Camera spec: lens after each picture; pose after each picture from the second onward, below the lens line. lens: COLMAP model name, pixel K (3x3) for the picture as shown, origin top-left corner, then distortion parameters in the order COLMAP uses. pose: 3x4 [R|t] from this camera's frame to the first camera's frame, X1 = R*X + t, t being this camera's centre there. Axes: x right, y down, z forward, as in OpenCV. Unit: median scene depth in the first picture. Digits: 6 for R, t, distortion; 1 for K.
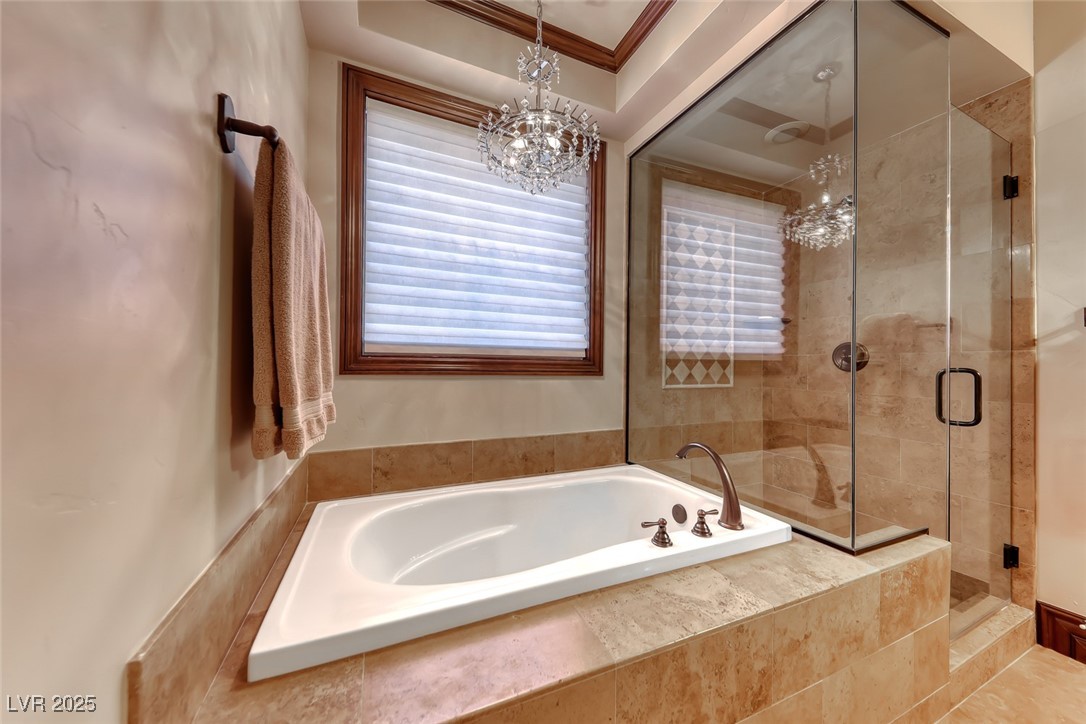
lens RADIAL K [[375.2, 0, 544.4], [0, 375.2, 358.9], [0, 0, 1]] dist [-0.016777, 0.000017]
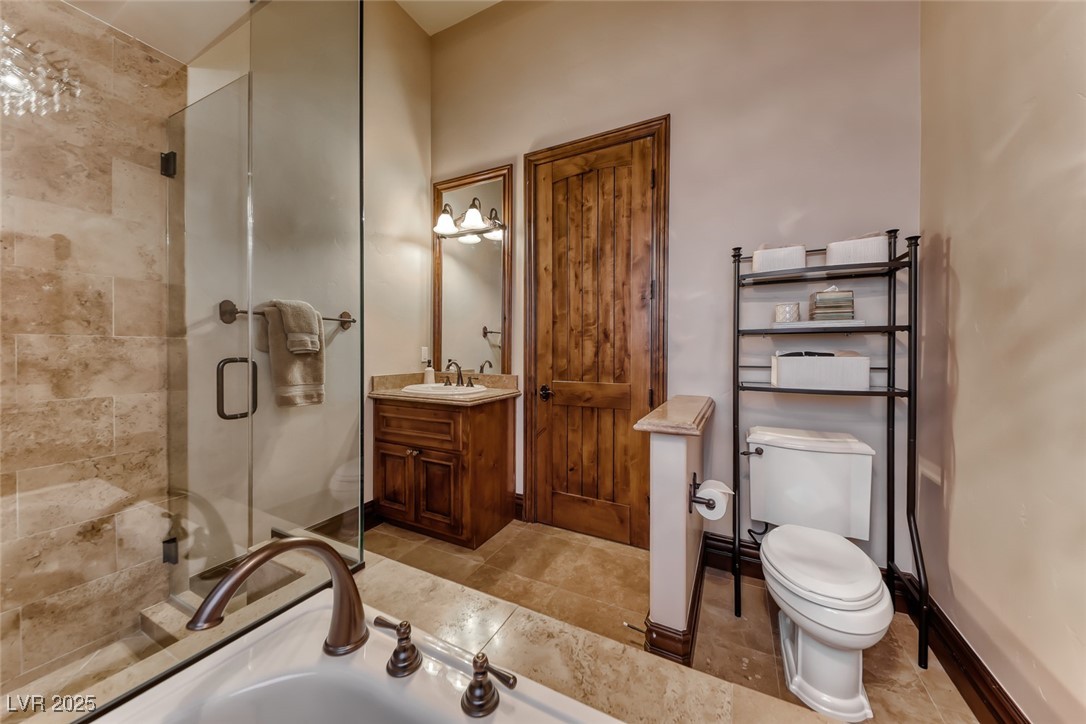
lens RADIAL K [[375.2, 0, 544.4], [0, 375.2, 358.9], [0, 0, 1]] dist [-0.016777, 0.000017]
pose [[-0.633657, -0.019633, 0.773365, -0.095745], [-0.014270, 0.999804, 0.013689, 0.006905], [-0.773482, -0.002362, -0.633813, 0.928339]]
